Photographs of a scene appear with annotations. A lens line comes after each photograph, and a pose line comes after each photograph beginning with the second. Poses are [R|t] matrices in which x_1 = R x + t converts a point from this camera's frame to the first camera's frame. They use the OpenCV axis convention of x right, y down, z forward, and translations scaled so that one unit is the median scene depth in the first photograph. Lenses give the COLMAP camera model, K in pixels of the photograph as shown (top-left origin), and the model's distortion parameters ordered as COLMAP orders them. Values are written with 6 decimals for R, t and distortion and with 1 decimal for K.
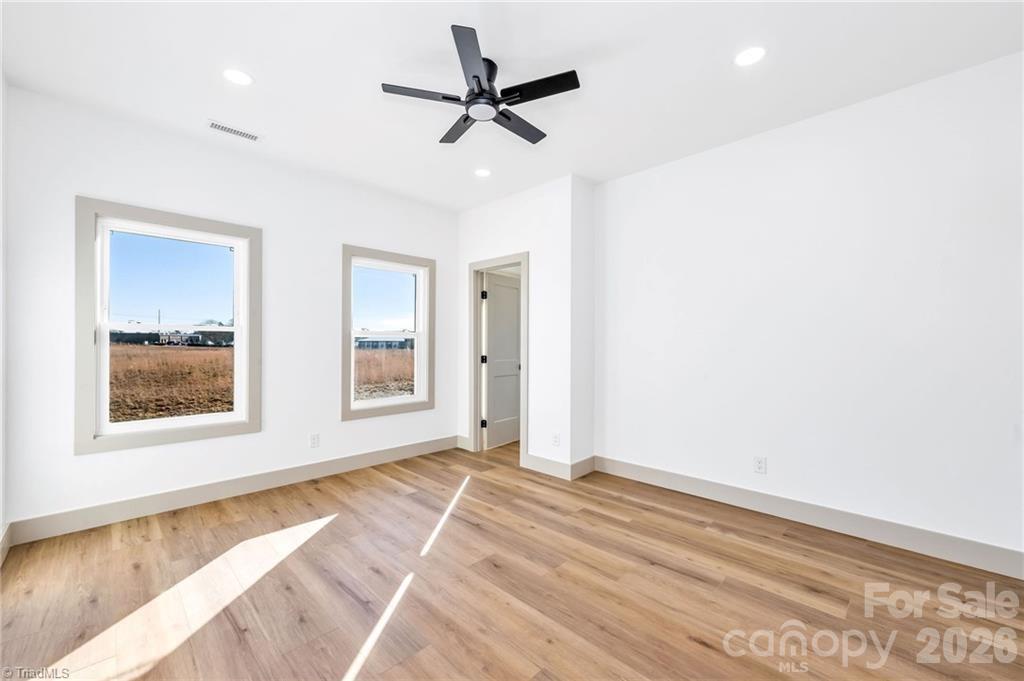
lens RADIAL K [[410.1, 0, 504.5], [0, 410.1, 341.5], [0, 0, 1]] dist [-0.002495, -0.000720]
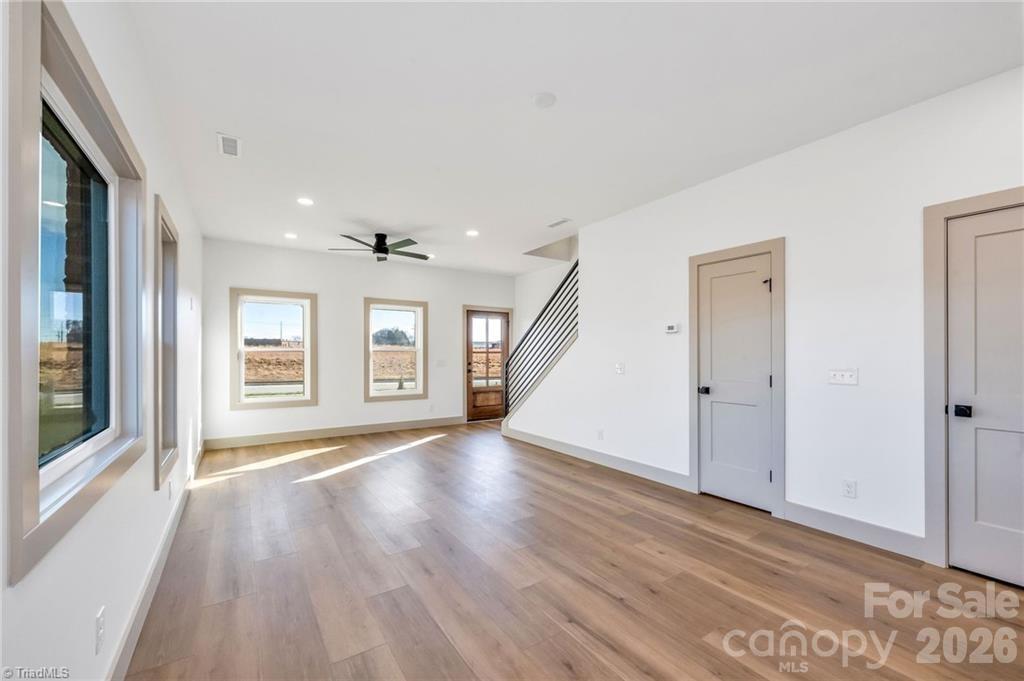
lens RADIAL K [[410.1, 0, 514.2], [0, 410.1, 361.4], [0, 0, 1]] dist [-0.002495, -0.000720]
pose [[0.983017, 0.010135, -0.183235, 0.658579], [-0.003960, 0.999413, 0.034036, -0.045945], [0.183473, -0.032733, 0.982480, -0.688275]]
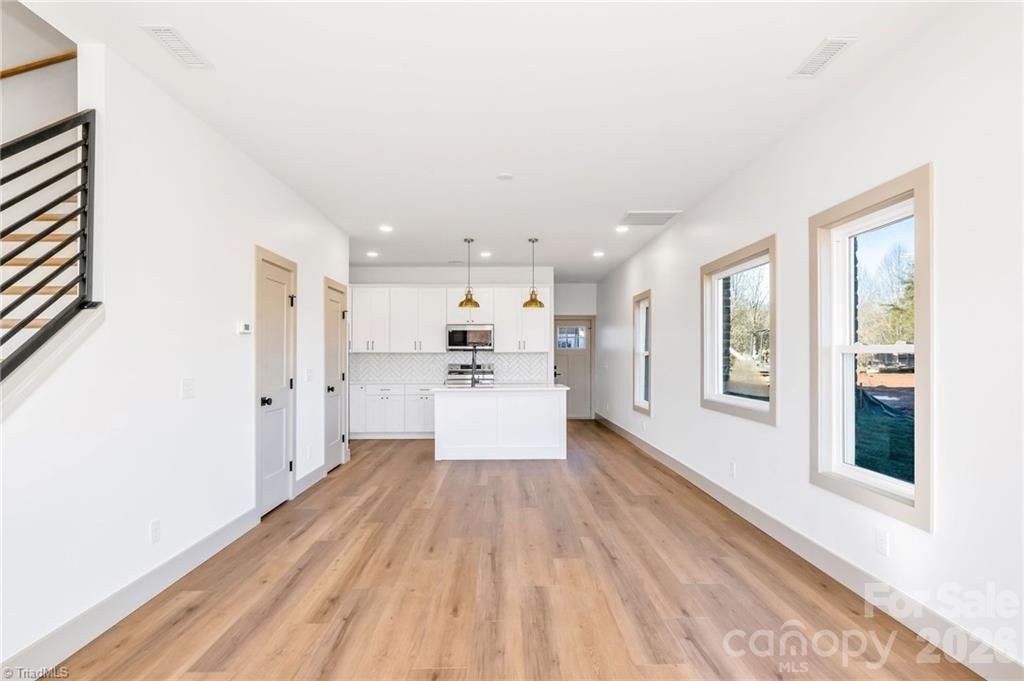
lens RADIAL K [[522.9, 0, 514.9], [0, 522.9, 354.9], [0, 0, 1]] dist [-0.002105, 0.000774]
pose [[-0.733458, 0.010005, 0.679661, -0.400794], [-0.002066, 0.999854, -0.016947, -0.021611], [-0.679731, -0.013834, -0.733331, 1.110237]]
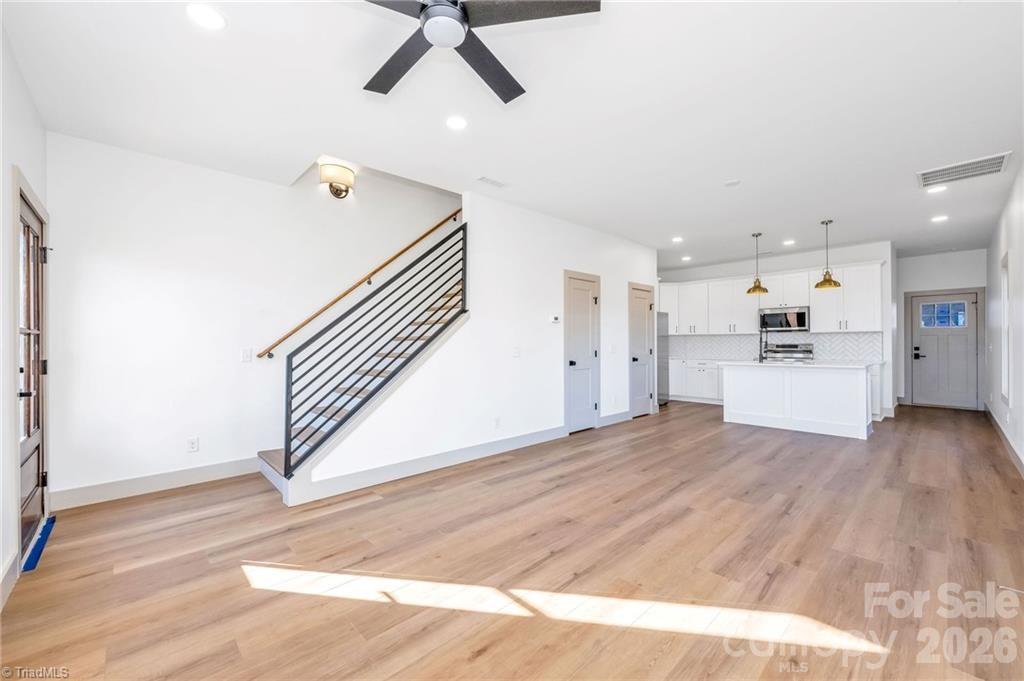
lens RADIAL K [[410.1, 0, 509.3], [0, 410.1, 342.1], [0, 0, 1]] dist [-0.002495, -0.000720]
pose [[0.026465, 0.009077, 0.999609, -0.762018], [-0.007962, 0.999929, -0.008869, 0.004113], [-0.999618, -0.007725, 0.026535, 0.782314]]
